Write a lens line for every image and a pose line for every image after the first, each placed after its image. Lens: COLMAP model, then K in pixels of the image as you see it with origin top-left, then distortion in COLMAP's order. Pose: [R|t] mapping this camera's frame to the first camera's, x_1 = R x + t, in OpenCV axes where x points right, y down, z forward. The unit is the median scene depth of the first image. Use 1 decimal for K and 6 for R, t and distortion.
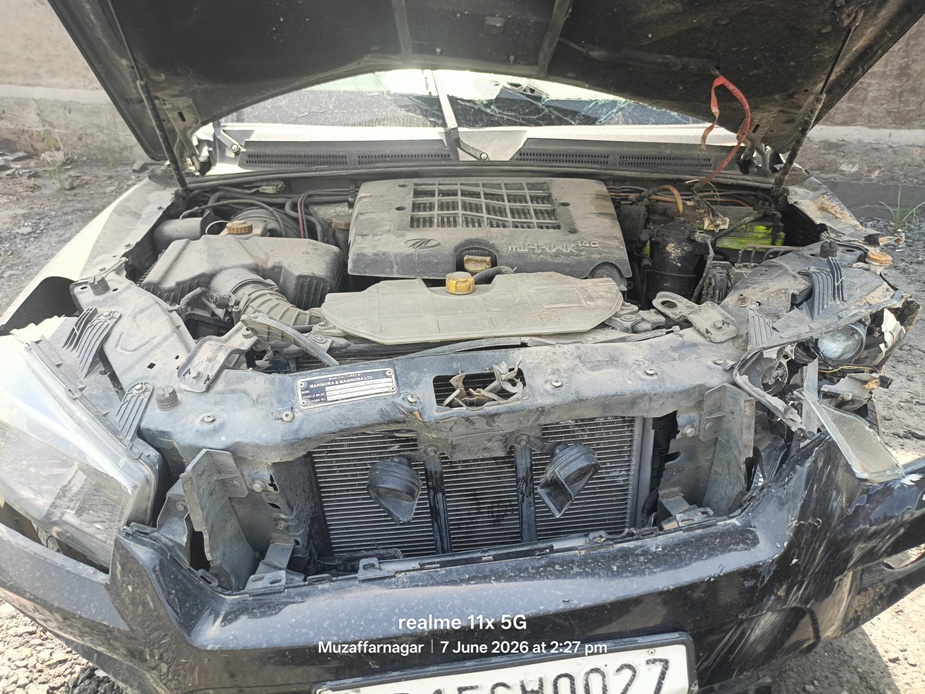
lens RADIAL K [[700.3, 0, 462.5], [0, 700.3, 345.7], [0, 0, 1]] dist [0.036270, -0.036218]
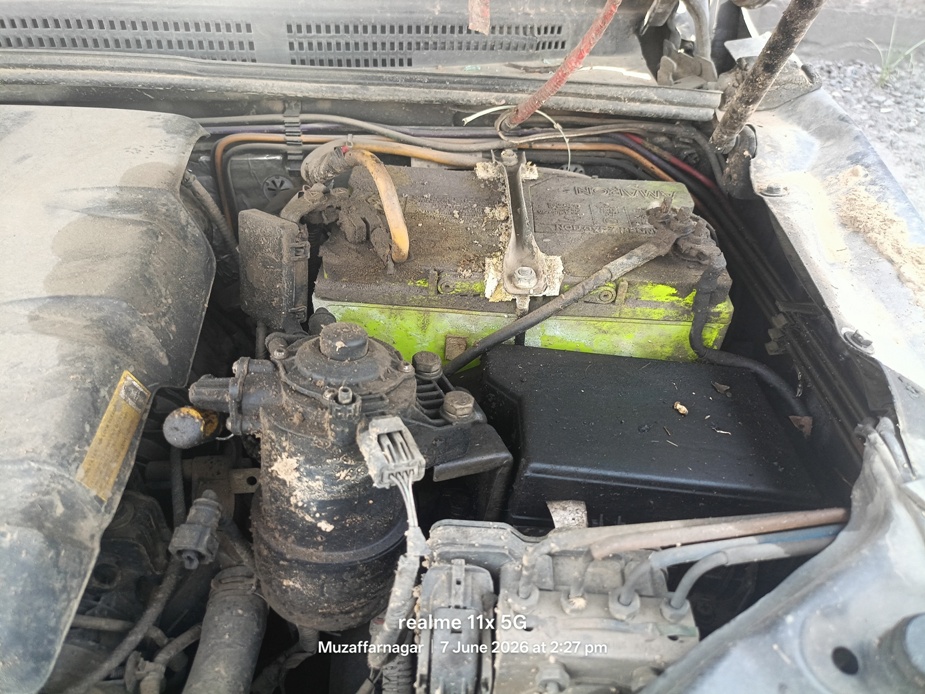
lens RADIAL K [[693.3, 0, 462.5], [0, 693.3, 347.0], [0, 0, 1]] dist [0.010991, -0.009947]
pose [[0.997737, -0.026660, 0.061720, 0.494549], [0.010762, 0.969514, 0.244798, -0.347368], [-0.066365, -0.243580, 0.967608, 1.096777]]
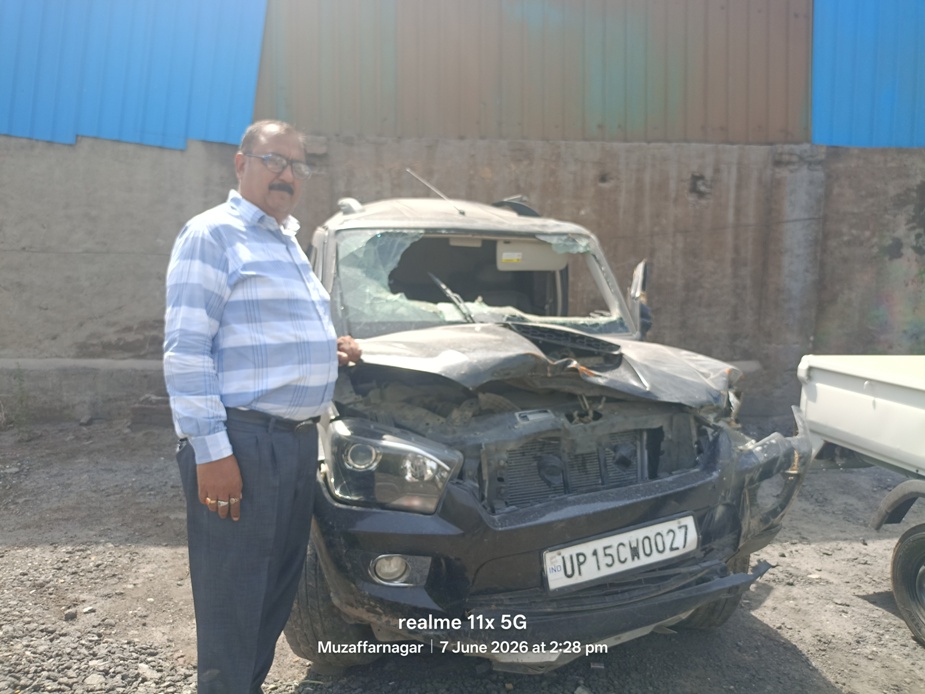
lens RADIAL K [[696.1, 0, 466.1], [0, 696.1, 346.4], [0, 0, 1]] dist [0.006878, -0.011740]
pose [[0.969646, -0.027141, 0.243004, -0.865705], [0.114681, 0.928212, -0.353937, 0.582589], [-0.215953, 0.371061, 0.903149, -1.014824]]
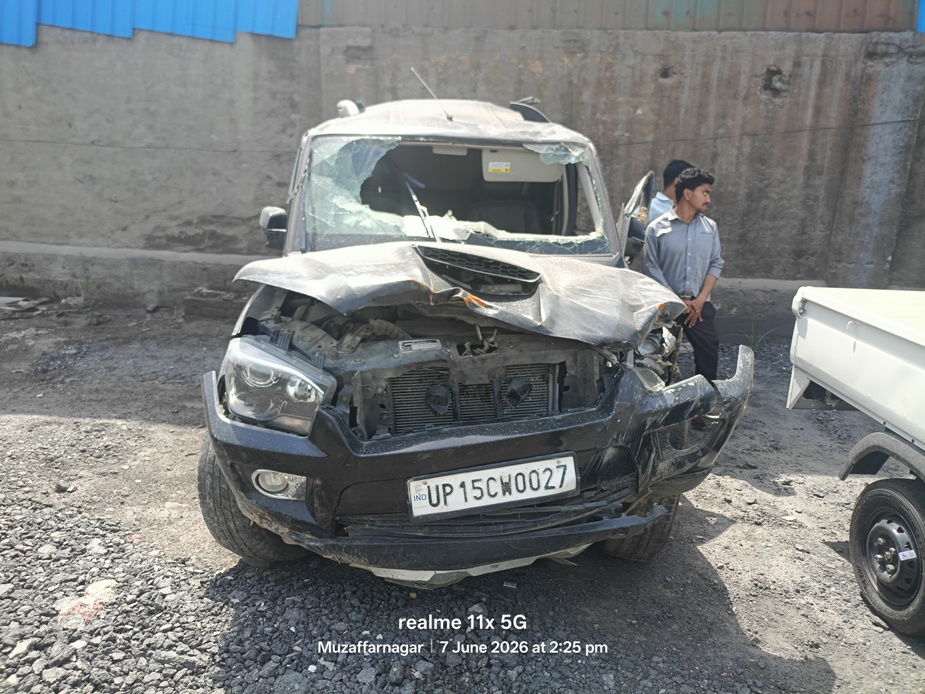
lens RADIAL K [[693.3, 0, 462.5], [0, 693.3, 347.0], [0, 0, 1]] dist [0.010991, -0.009947]
pose [[0.996254, -0.003416, 0.086407, -0.204999], [0.022607, 0.974758, -0.222115, 0.523238], [-0.083467, 0.223236, 0.971184, -1.094600]]
